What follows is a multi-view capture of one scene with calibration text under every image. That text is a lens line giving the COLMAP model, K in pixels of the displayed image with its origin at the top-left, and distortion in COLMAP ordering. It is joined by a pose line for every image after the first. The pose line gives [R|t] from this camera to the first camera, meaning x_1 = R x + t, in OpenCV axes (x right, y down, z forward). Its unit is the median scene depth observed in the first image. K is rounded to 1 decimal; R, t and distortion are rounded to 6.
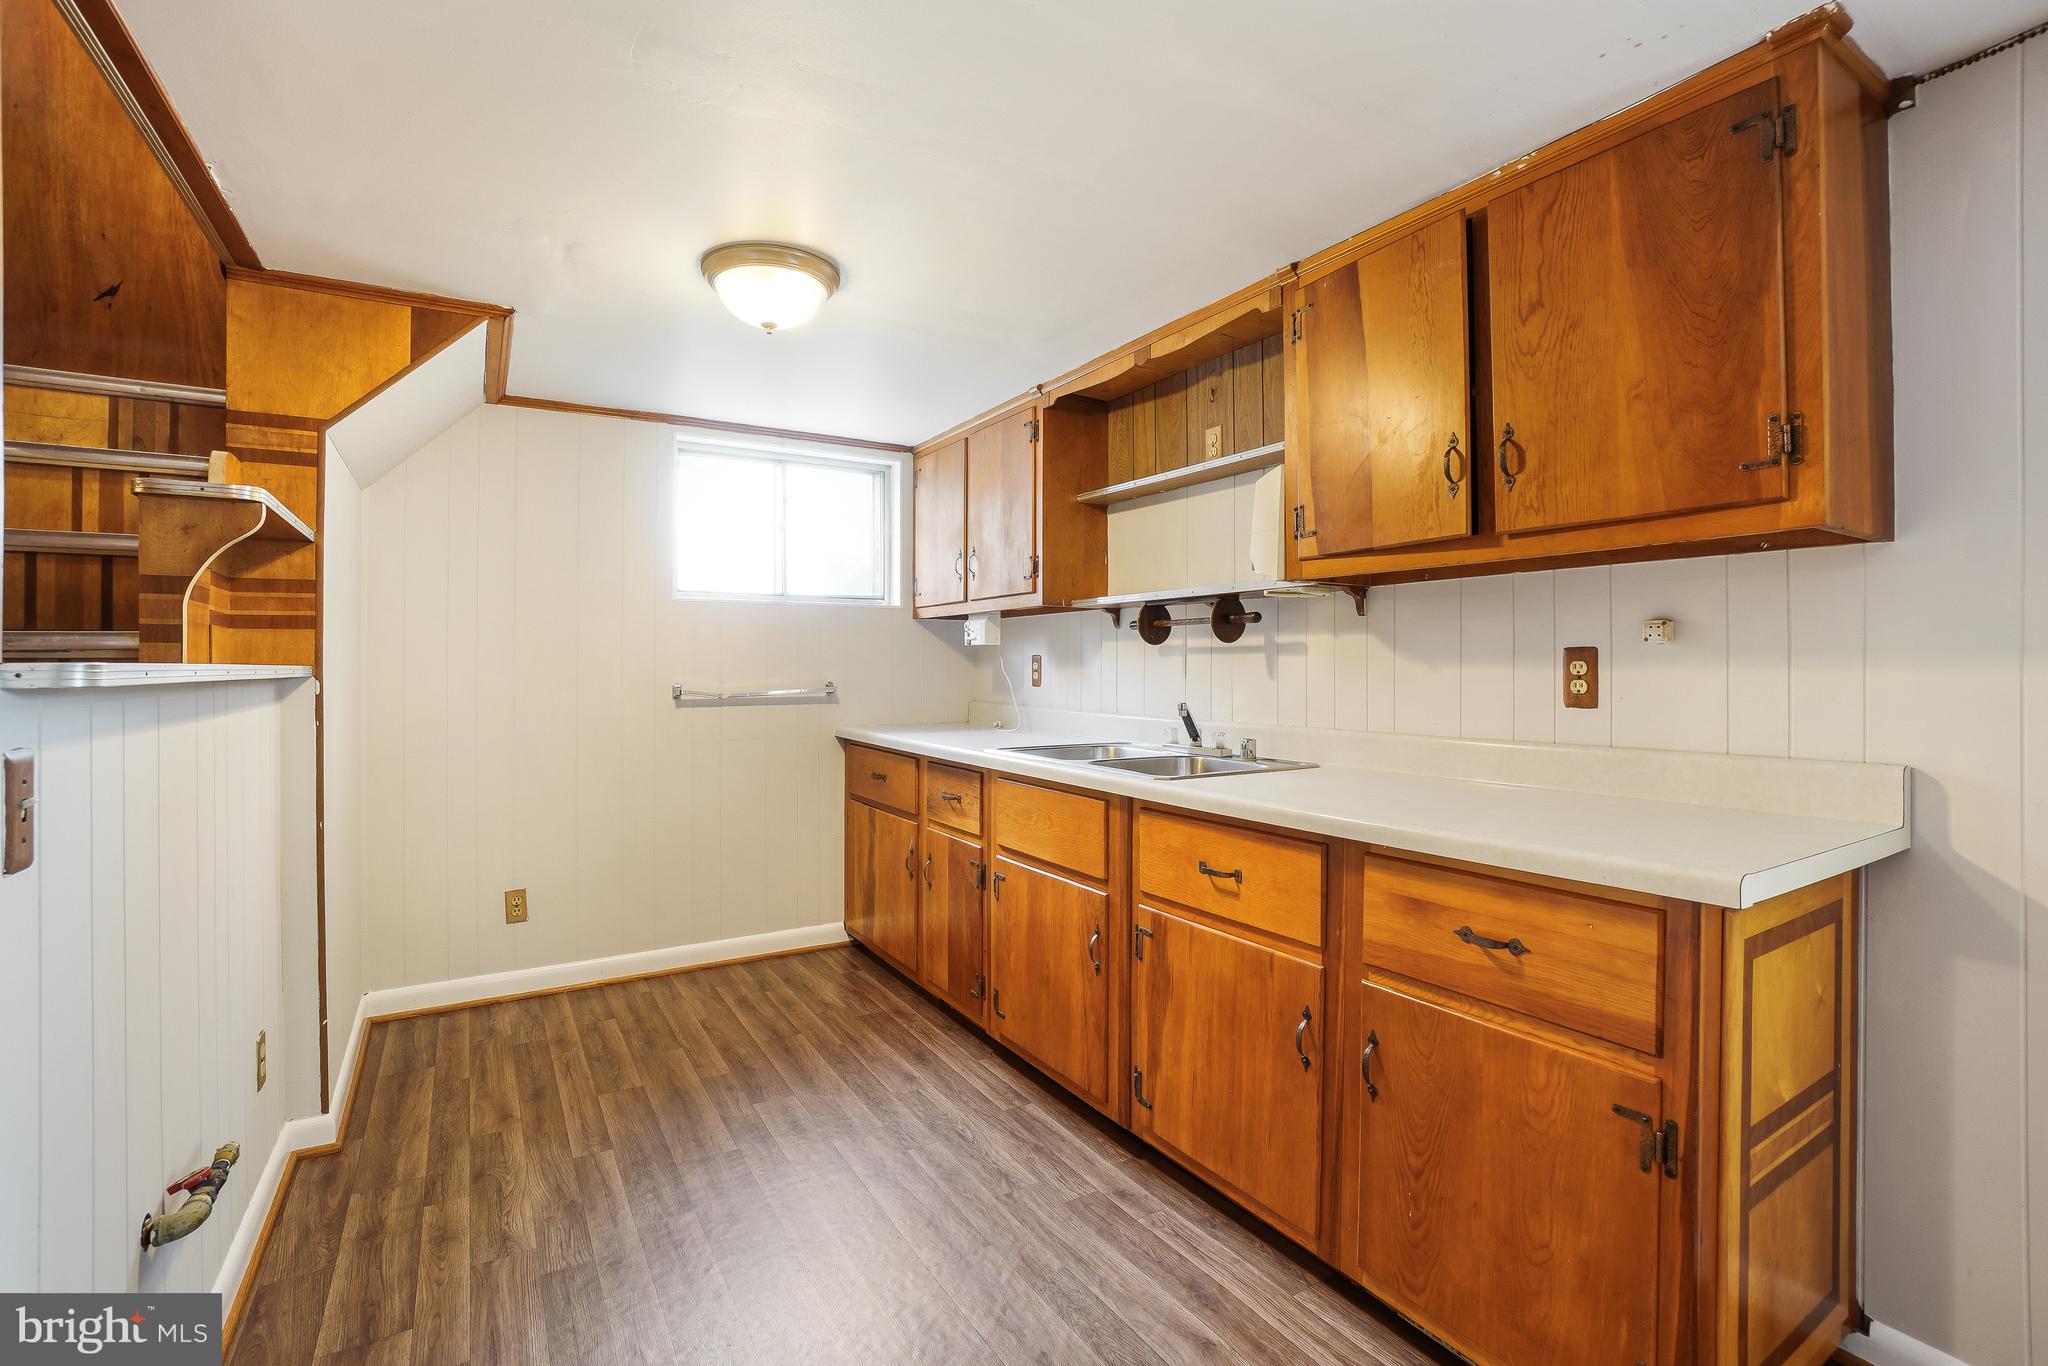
lens RADIAL K [[898.6, 0, 1041.5], [0, 898.6, 678.9], [0, 0, 1]] dist [-0.012150, 0.001279]
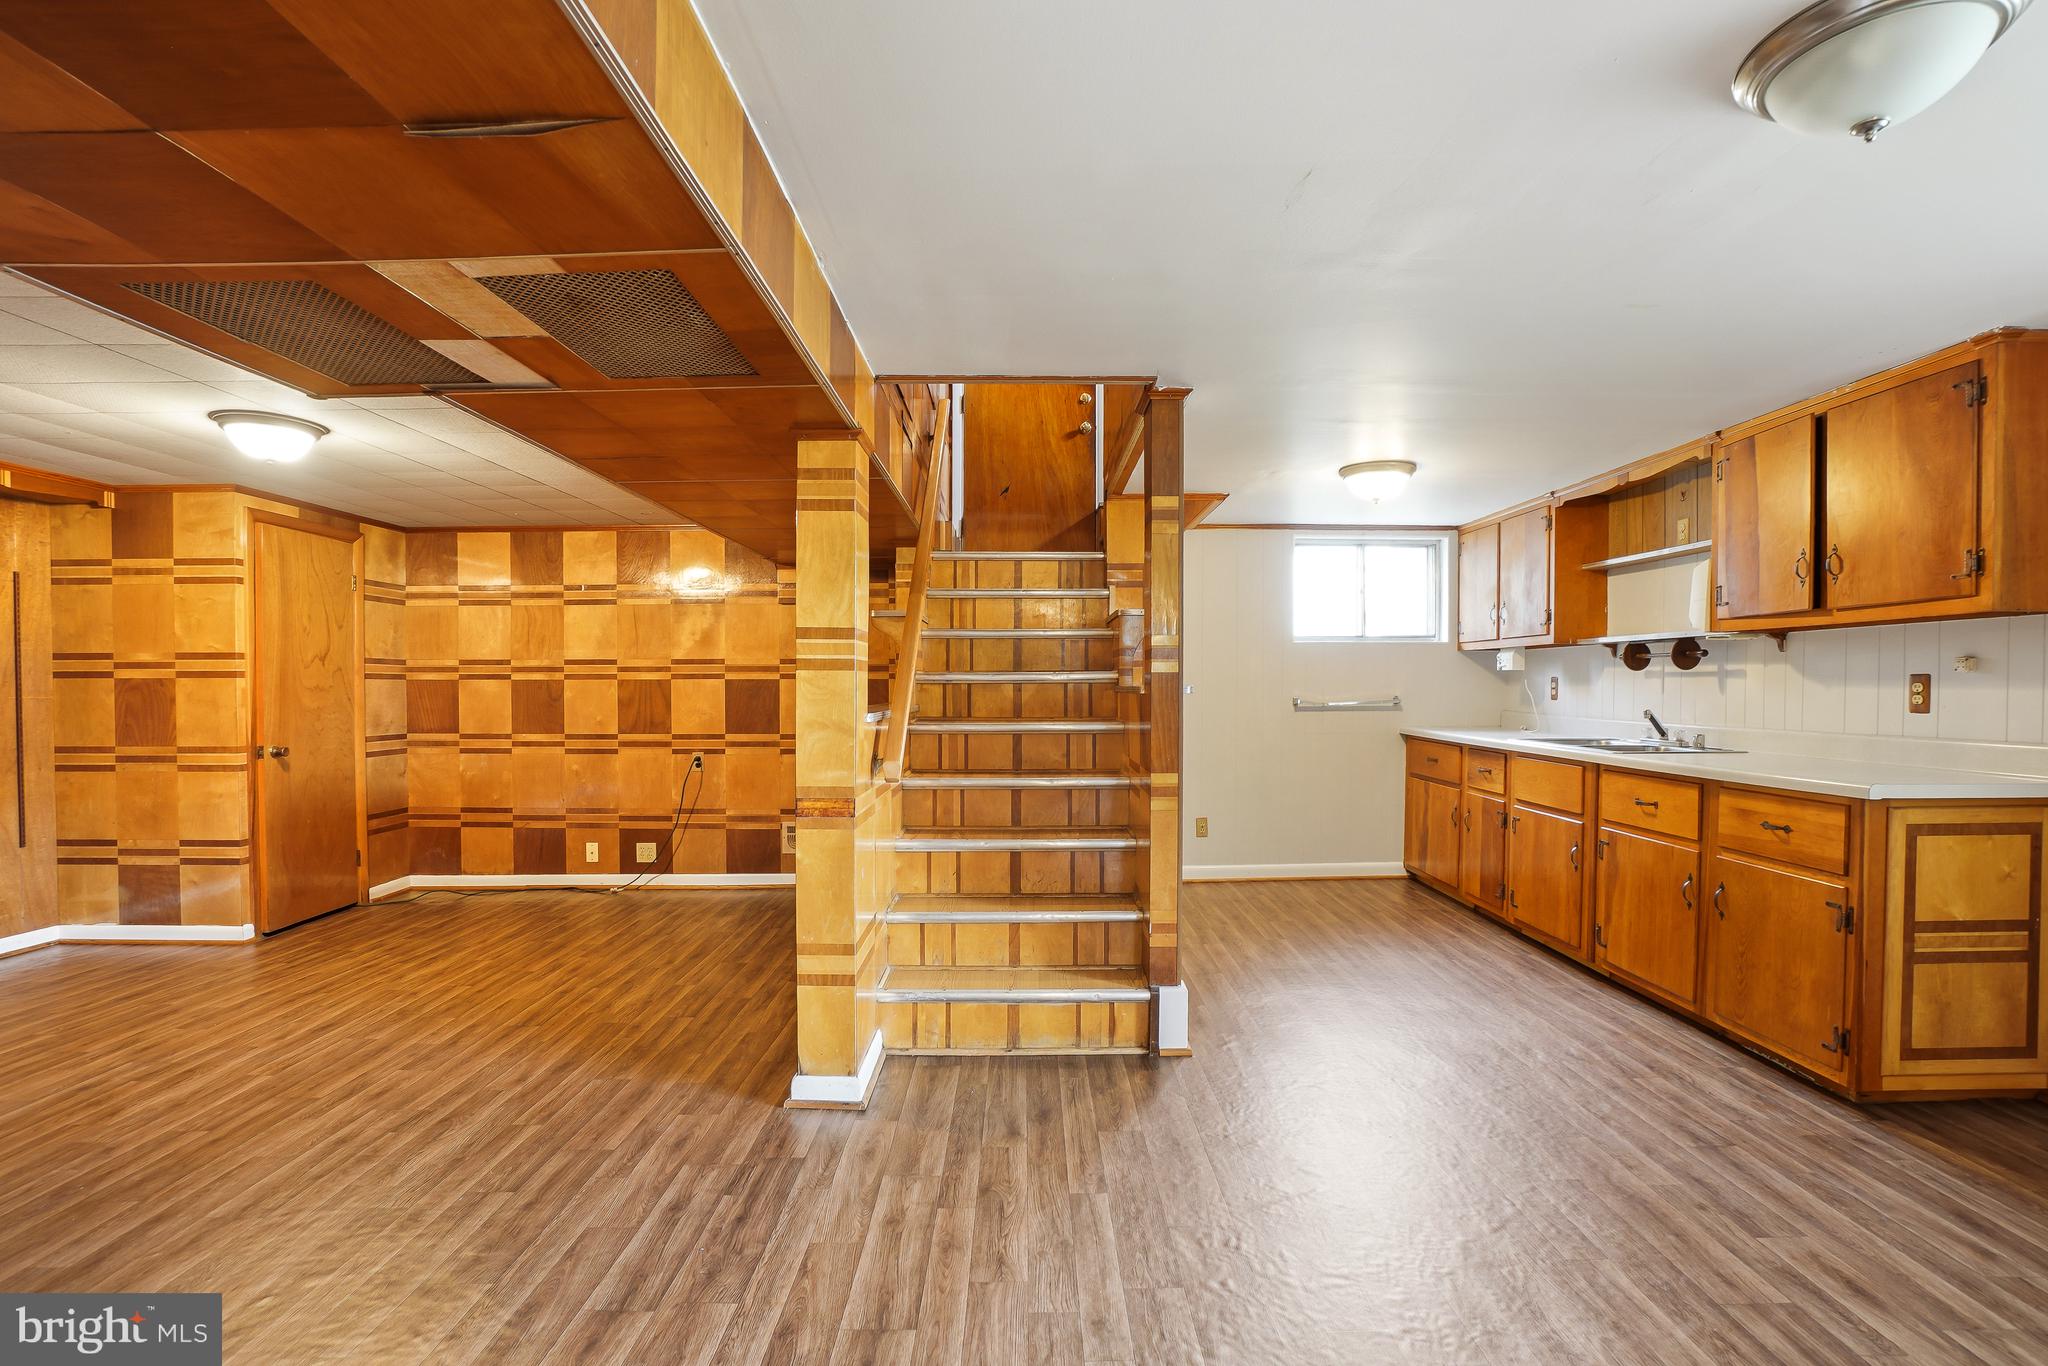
lens RADIAL K [[931.7, 0, 1040.1], [0, 931.7, 704.5], [0, 0, 1]] dist [-0.040165, 0.010831]
pose [[0.847516, 0.011152, -0.530653, 0.123367], [-0.006450, 0.999922, 0.010712, 0.008813], [0.530731, -0.005656, 0.847521, -0.983520]]
